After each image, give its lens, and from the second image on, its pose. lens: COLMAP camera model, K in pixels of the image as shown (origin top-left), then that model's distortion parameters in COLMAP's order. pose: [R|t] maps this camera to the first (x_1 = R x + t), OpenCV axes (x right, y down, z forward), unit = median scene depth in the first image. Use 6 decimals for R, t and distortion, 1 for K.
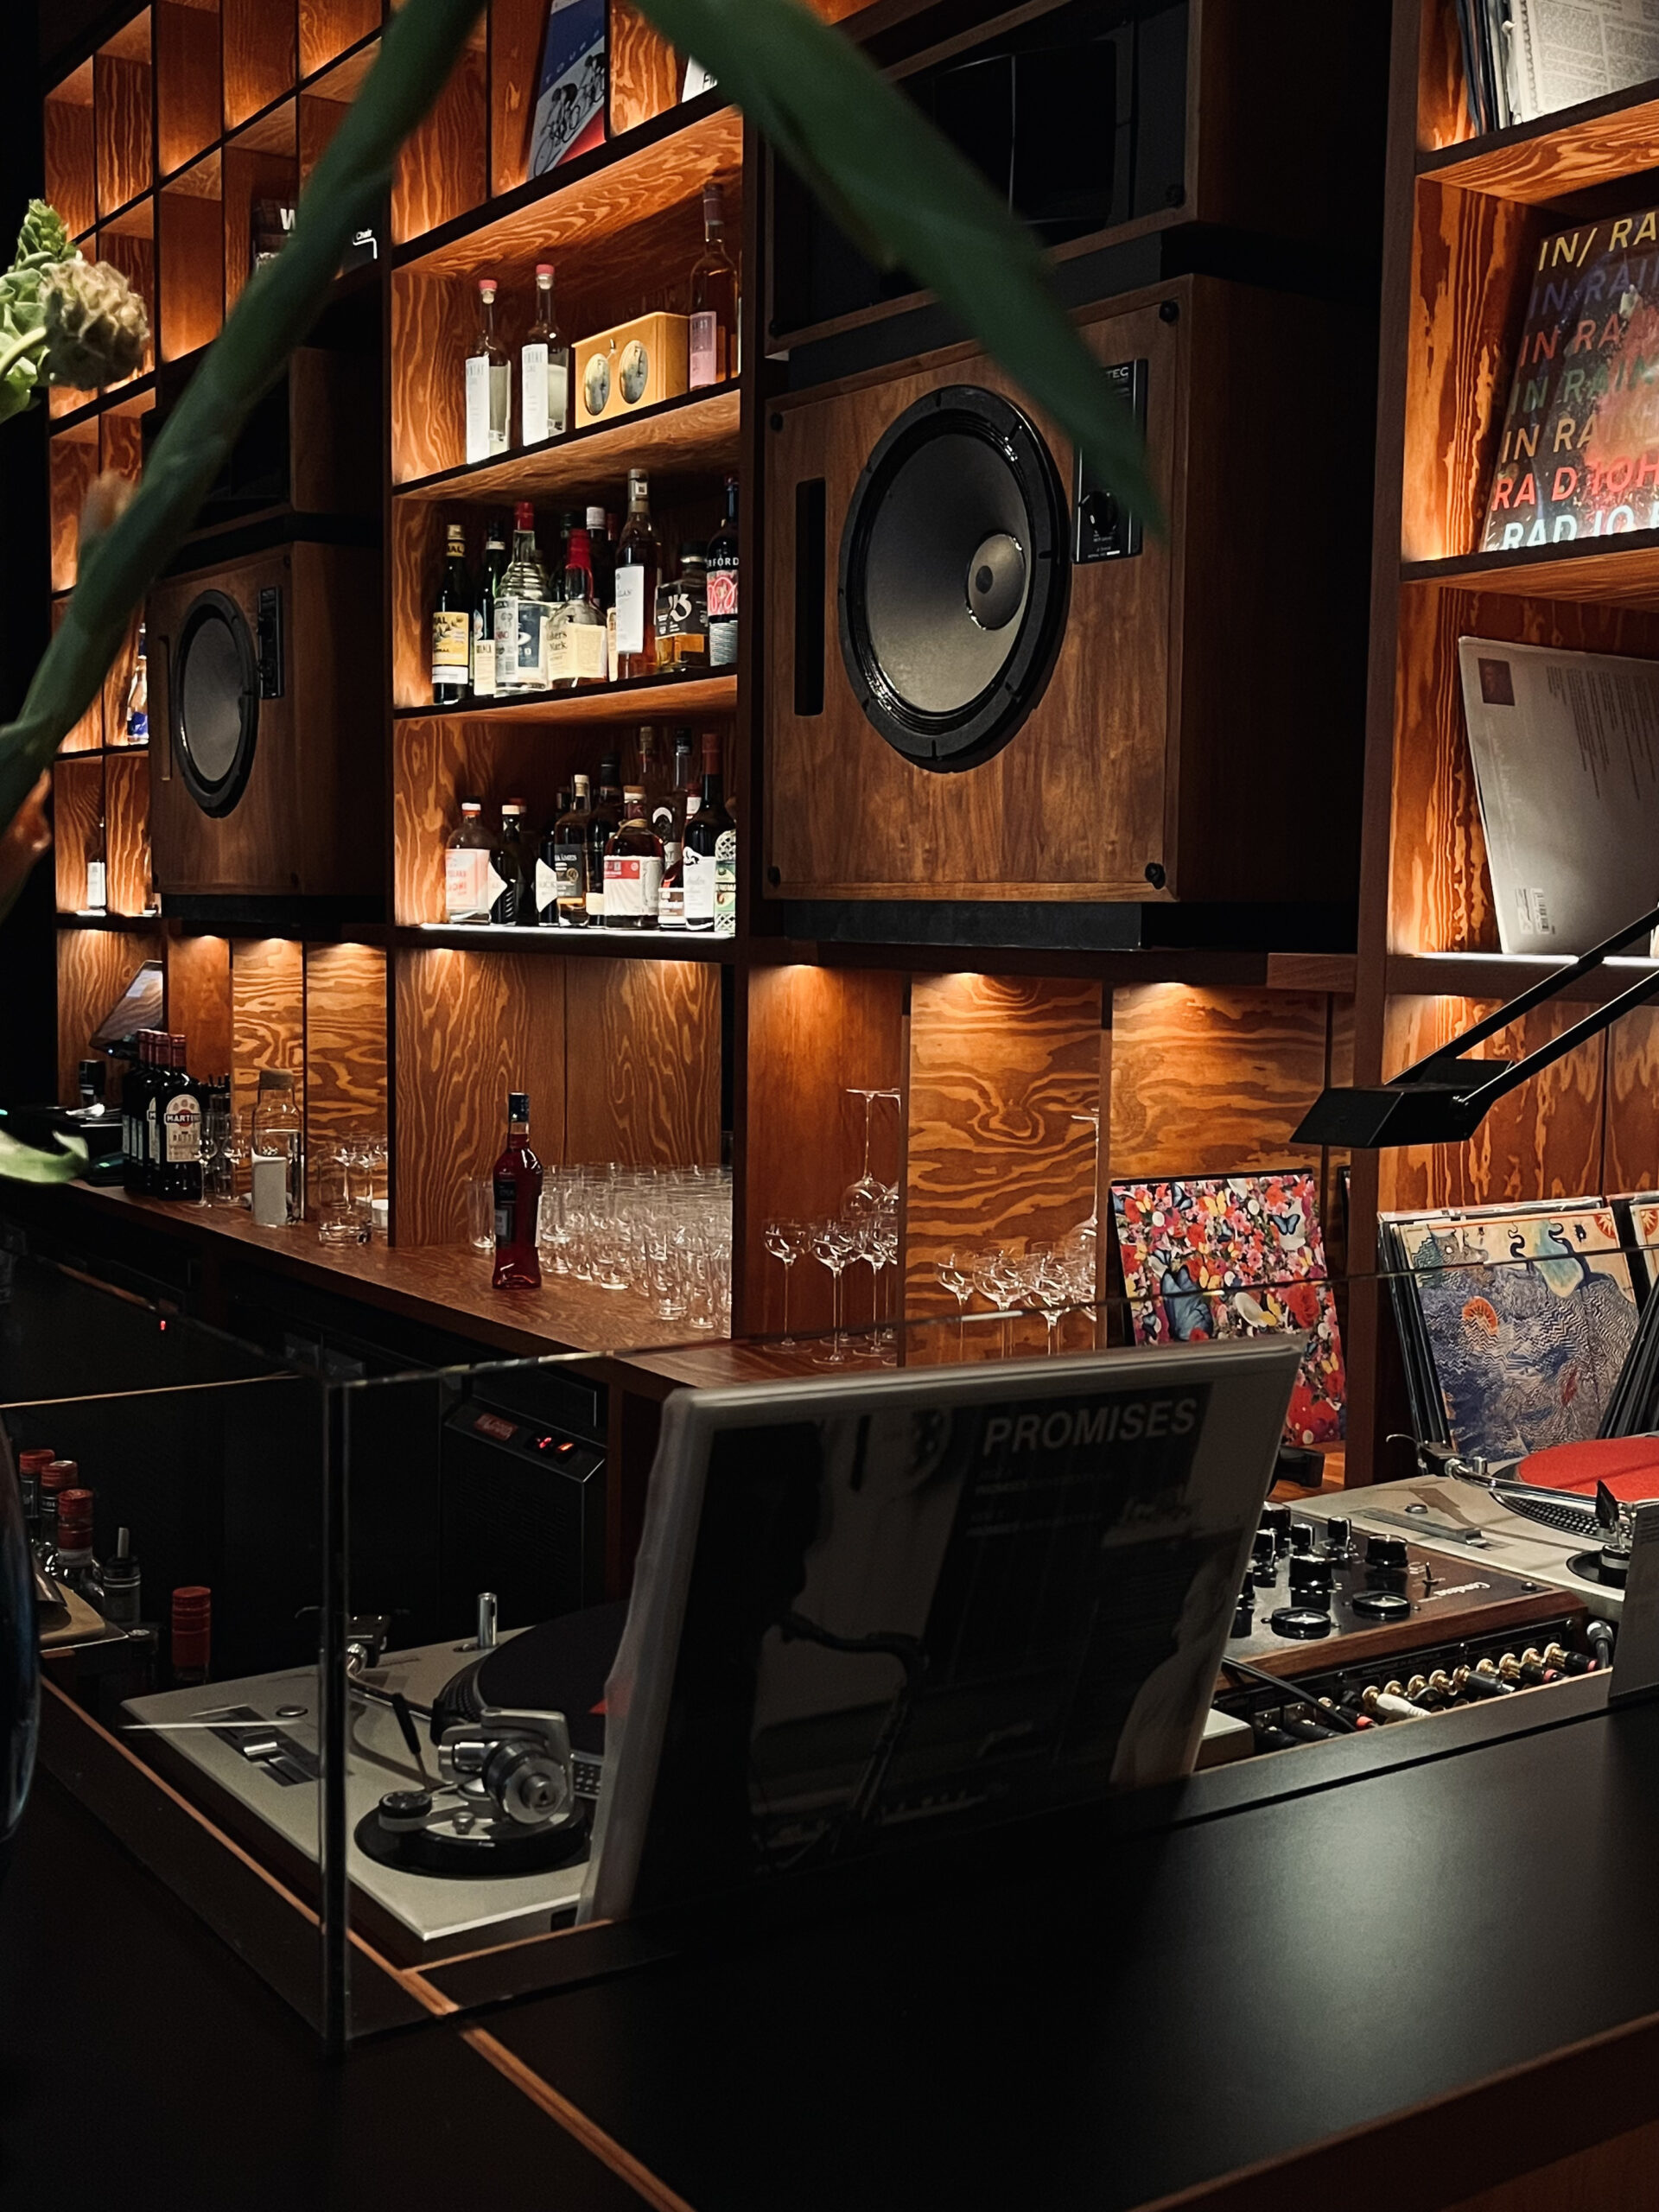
lens RADIAL K [[2466.3, 0, 829.5], [0, 2466.3, 1106.0], [0, 0, 1]] dist [0.000940, -0.028559]
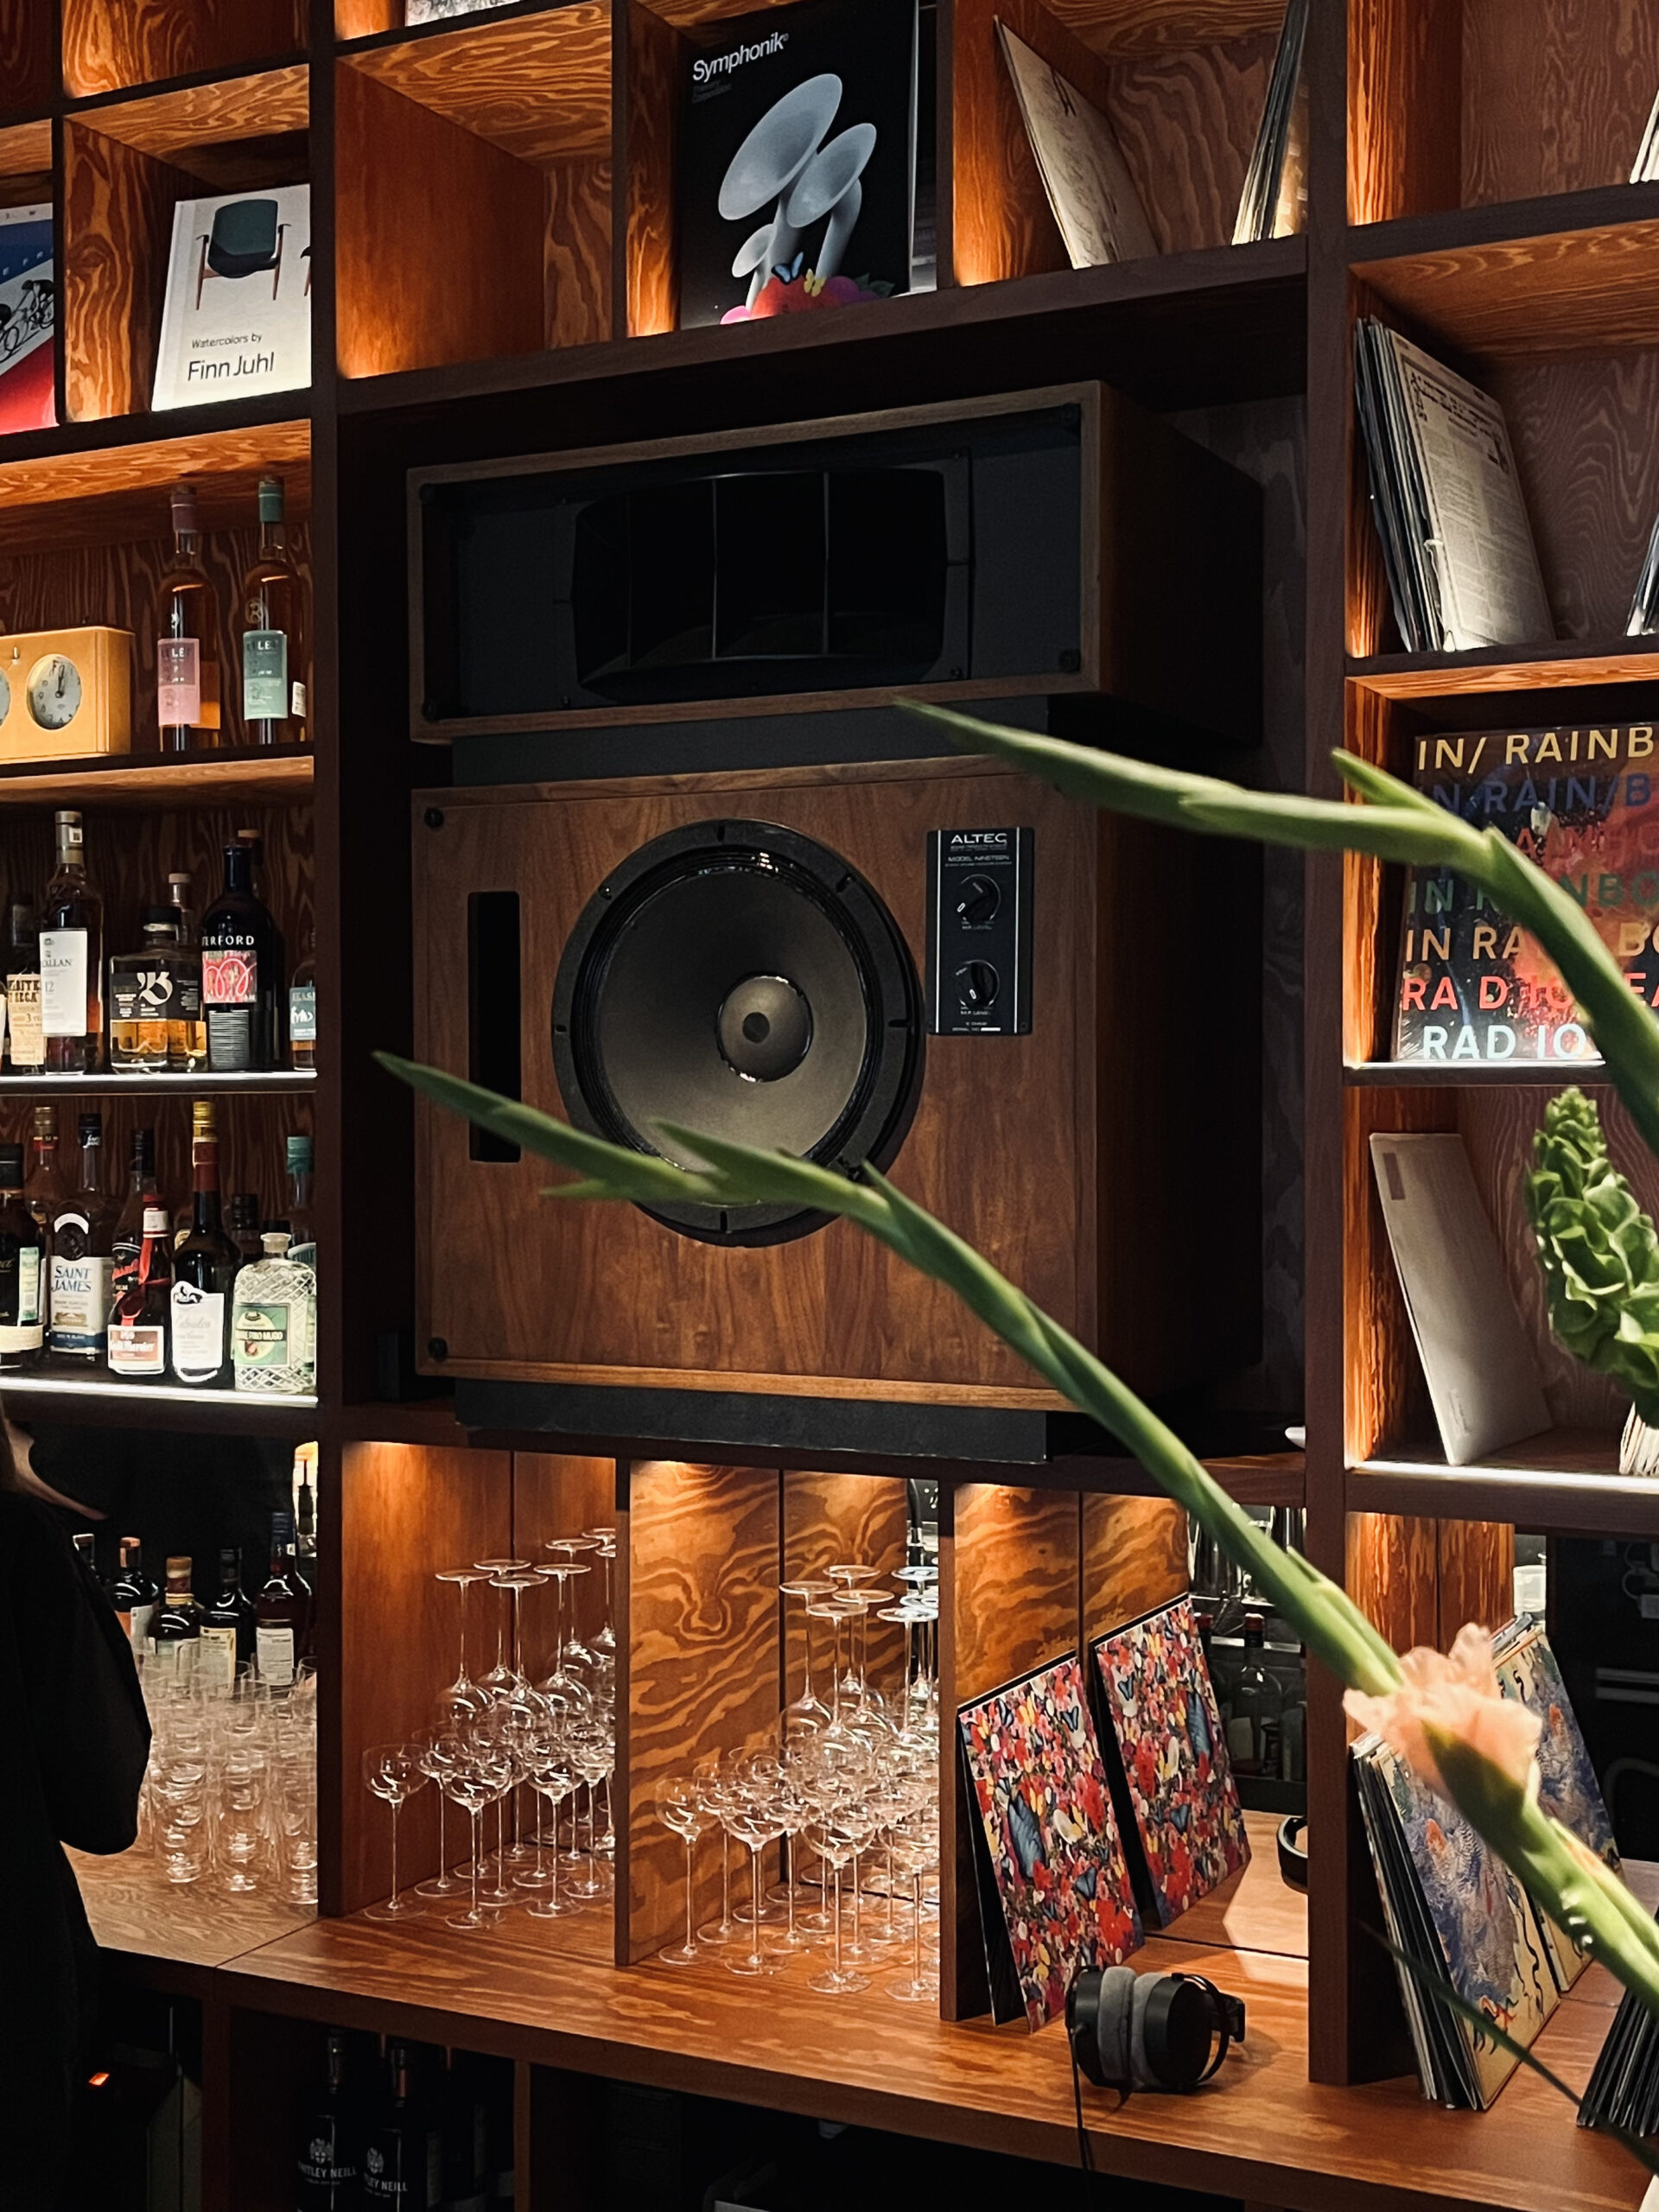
lens RADIAL K [[2656.0, 0, 826.1], [0, 2656.0, 1037.1], [0, 0, 1]] dist [0.195491, -0.792048]
pose [[0.873110, -0.007019, 0.487472, -0.381609], [0.051933, 0.995546, -0.078683, -0.131751], [-0.484749, 0.094015, 0.869586, 0.148973]]
